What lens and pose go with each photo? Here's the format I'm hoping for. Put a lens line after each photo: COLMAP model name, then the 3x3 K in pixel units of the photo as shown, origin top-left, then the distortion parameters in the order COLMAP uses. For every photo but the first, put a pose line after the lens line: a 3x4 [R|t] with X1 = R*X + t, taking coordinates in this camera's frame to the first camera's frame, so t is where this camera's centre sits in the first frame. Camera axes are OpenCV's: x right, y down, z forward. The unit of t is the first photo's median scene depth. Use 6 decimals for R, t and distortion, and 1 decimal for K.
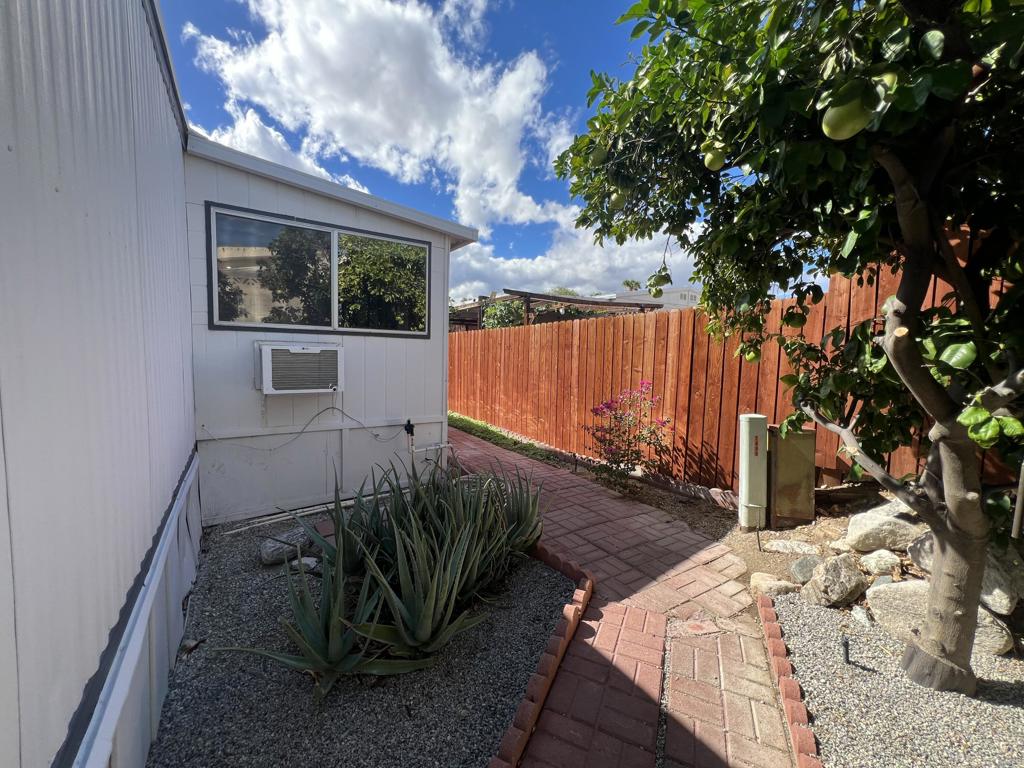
lens RADIAL K [[413.9, 0, 514.9], [0, 413.9, 386.5], [0, 0, 1]] dist [0.000178, -0.000043]
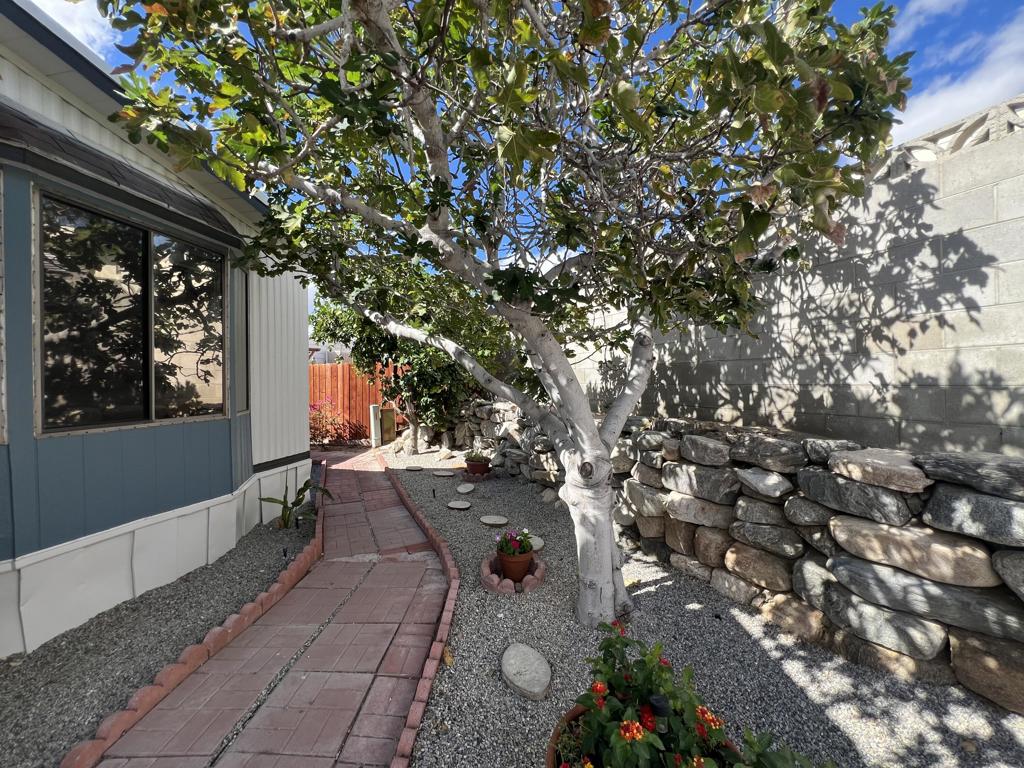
lens RADIAL K [[413.9, 0, 514.5], [0, 413.9, 383.4], [0, 0, 1]] dist [0.000178, -0.000043]
pose [[0.678424, -0.023980, 0.734279, -0.675919], [0.074503, 0.996560, -0.036290, 0.078900], [-0.730883, 0.079327, 0.677877, -1.301282]]
